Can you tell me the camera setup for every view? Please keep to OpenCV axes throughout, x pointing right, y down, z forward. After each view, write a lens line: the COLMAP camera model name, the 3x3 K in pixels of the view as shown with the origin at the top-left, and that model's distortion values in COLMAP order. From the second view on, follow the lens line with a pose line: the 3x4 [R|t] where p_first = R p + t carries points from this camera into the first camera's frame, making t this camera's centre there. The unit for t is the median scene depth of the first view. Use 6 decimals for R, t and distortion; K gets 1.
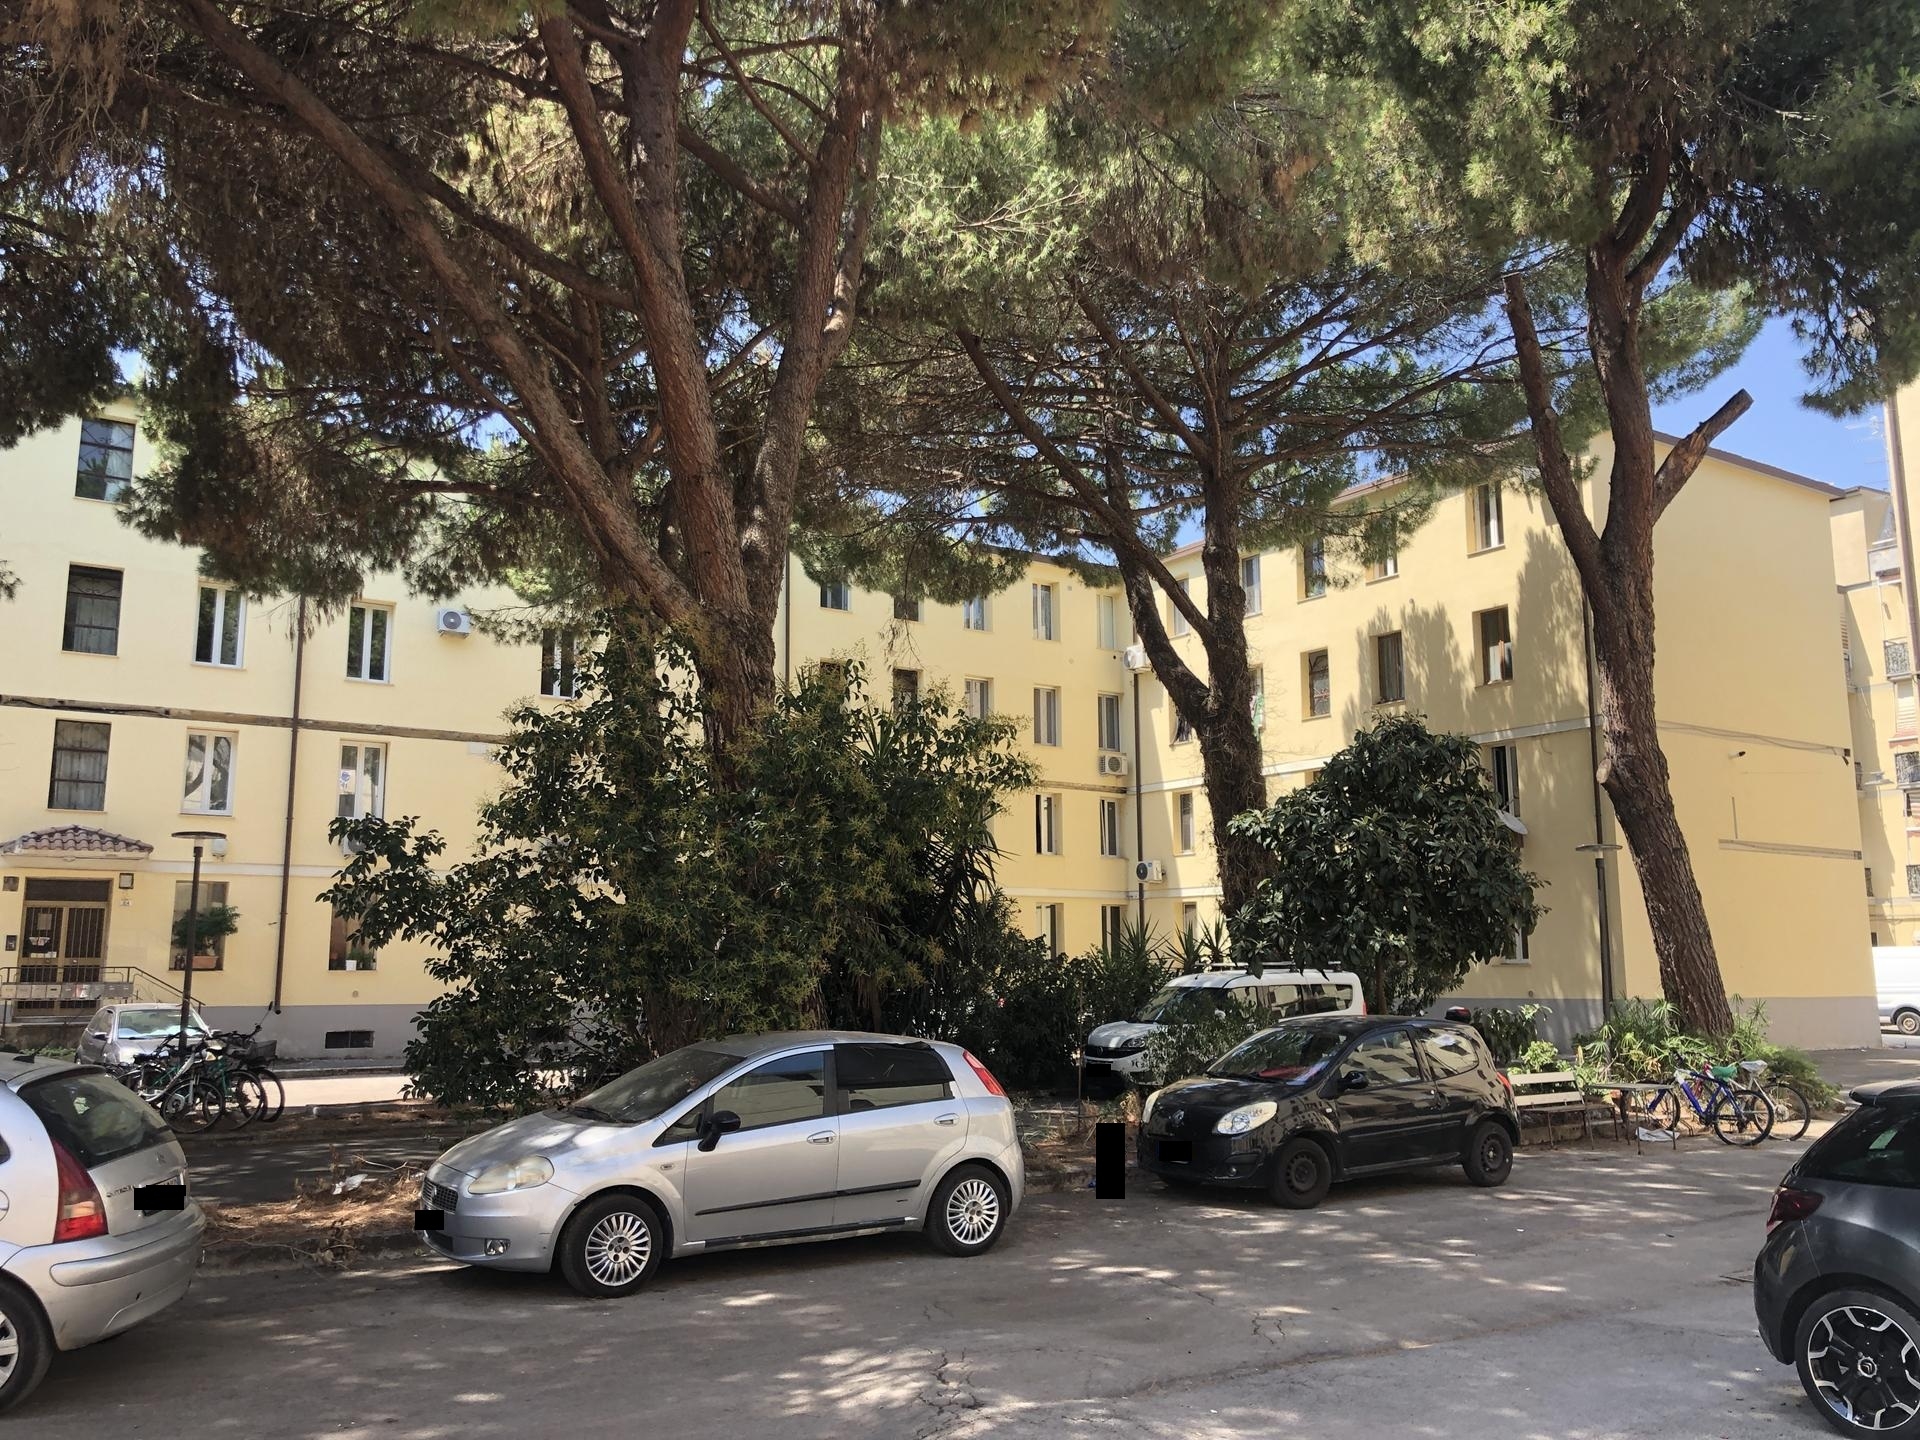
lens RADIAL K [[1625.8, 0, 960.0], [0, 1625.8, 720.0], [0, 0, 1]] dist [0.038404, -0.006909]
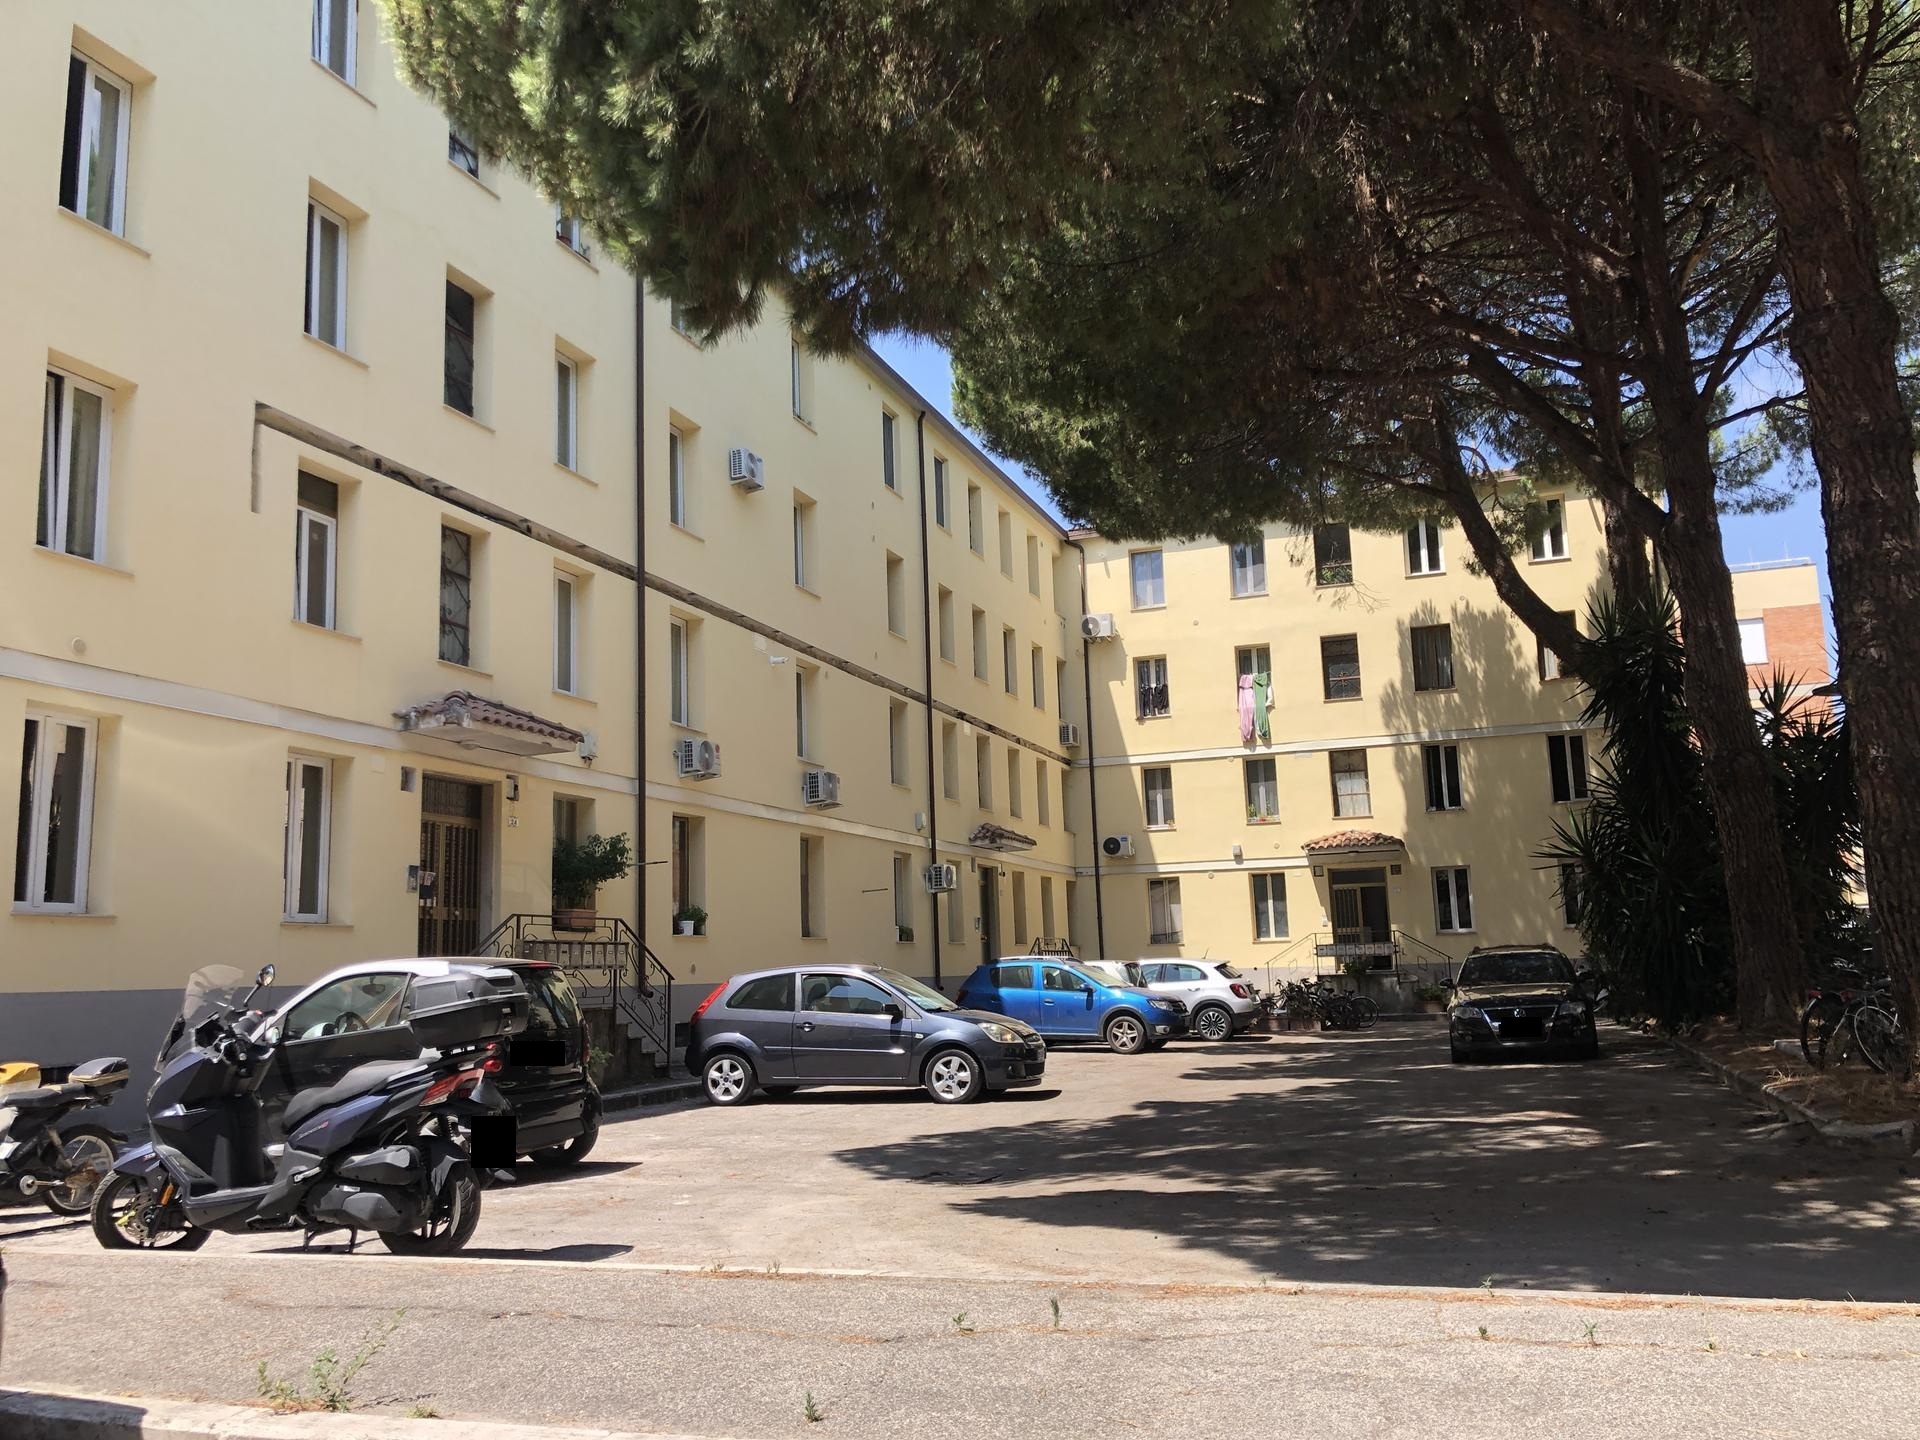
lens RADIAL K [[1584.4, 0, 957.9], [0, 1584.4, 804.8], [0, 0, 1]] dist [0.000796, -0.002279]
pose [[0.812277, 0.050213, 0.581107, -0.718263], [-0.076907, 0.996809, 0.021367, 0.078195], [-0.578180, -0.062047, 0.813547, 0.407107]]
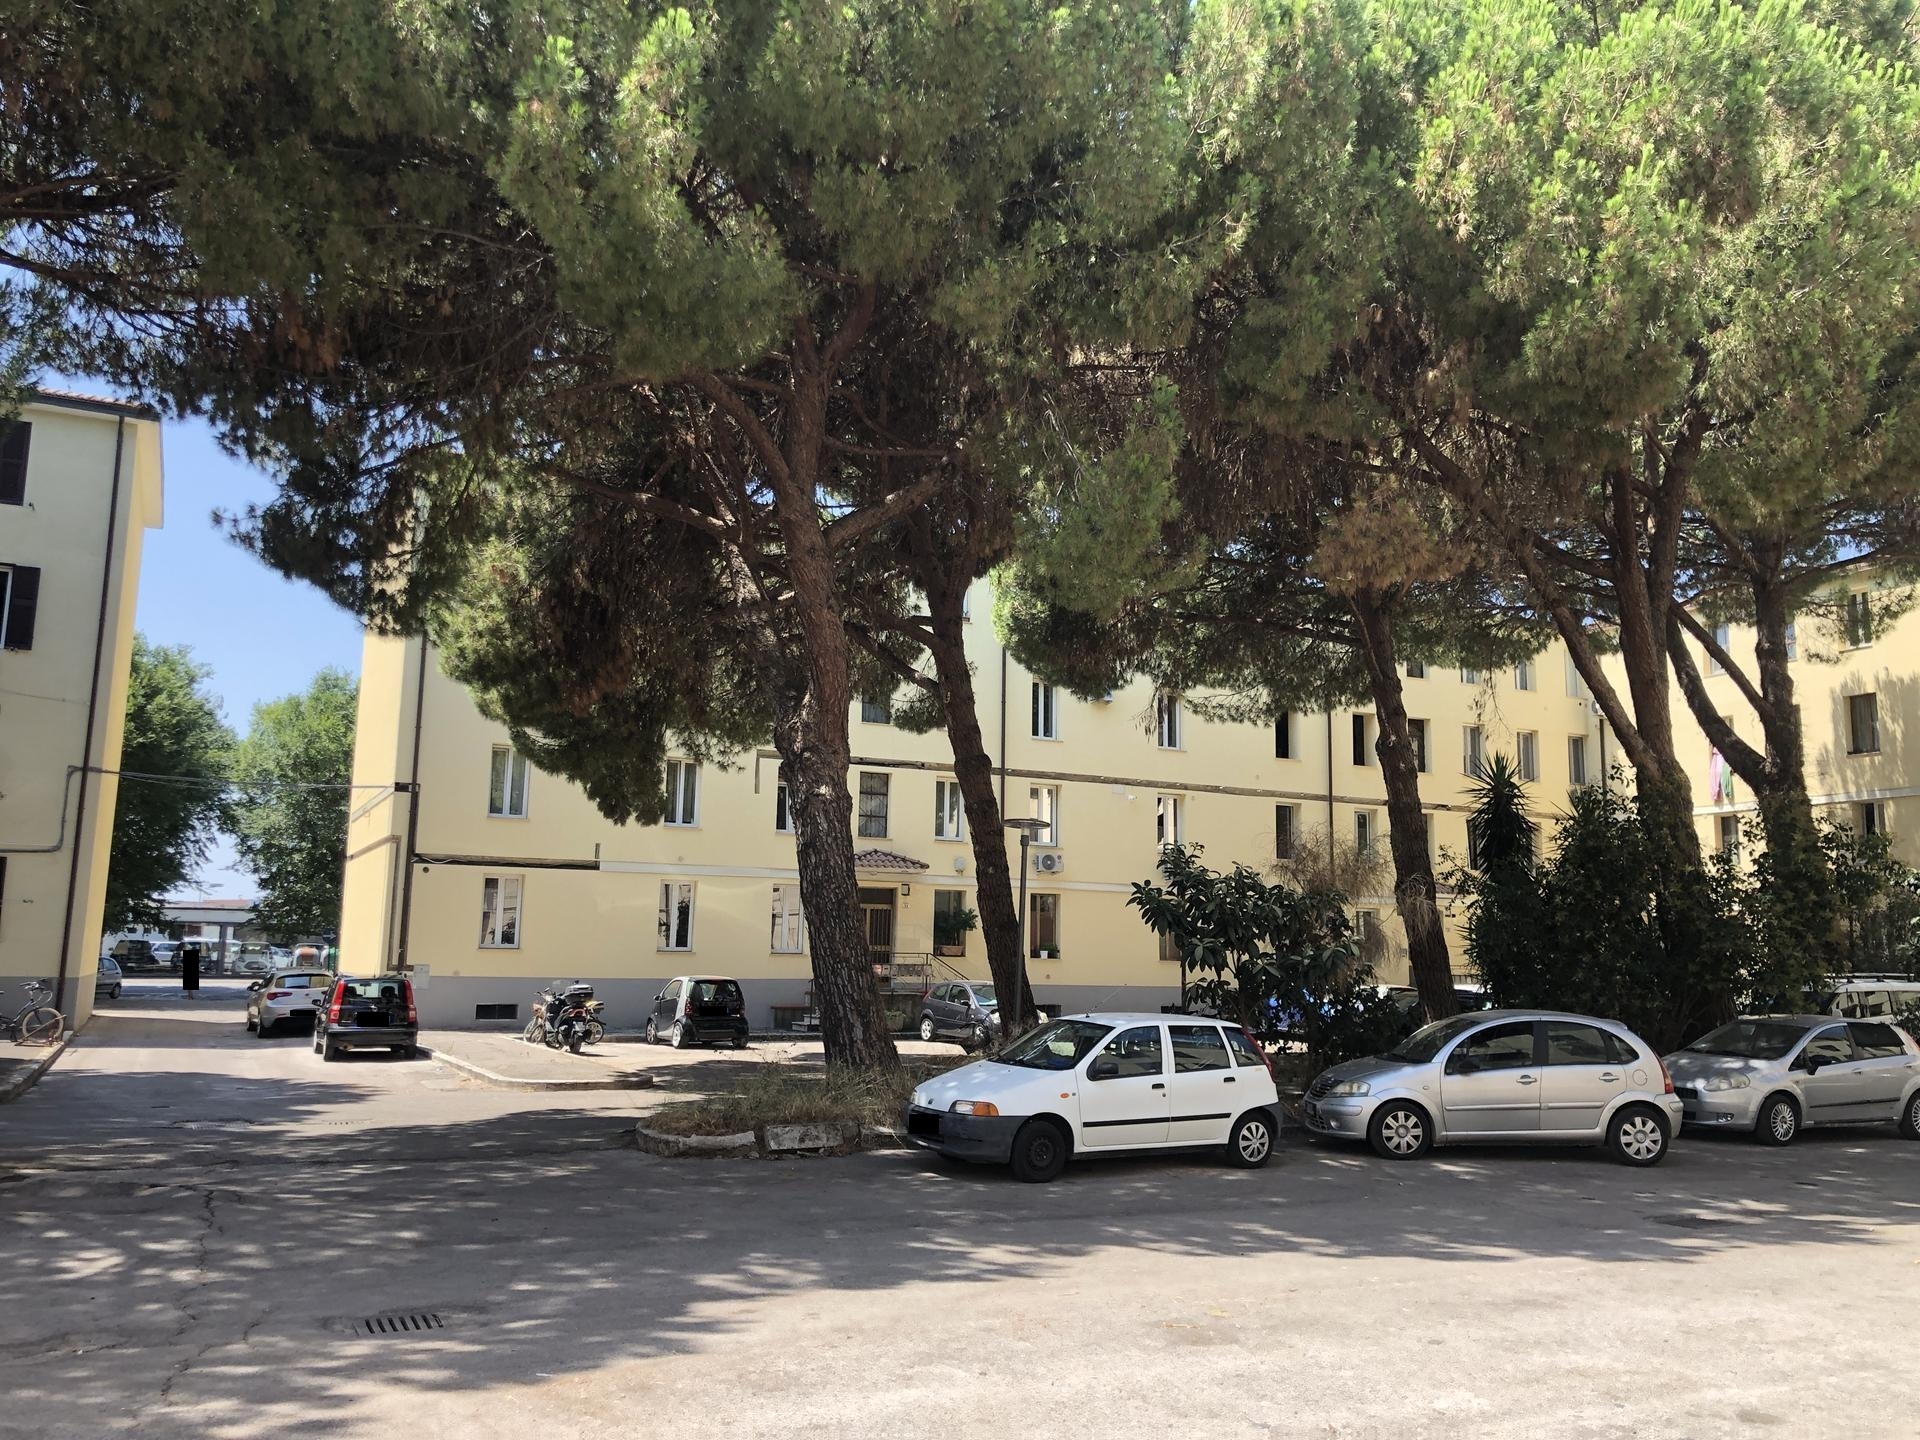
lens RADIAL K [[1625.8, 0, 960.0], [0, 1625.8, 720.0], [0, 0, 1]] dist [0.038404, -0.006909]
pose [[0.991794, 0.001964, -0.127834, -0.288795], [-0.001002, 0.999971, 0.007593, -0.052880], [0.127846, -0.007403, 0.991766, -0.331399]]
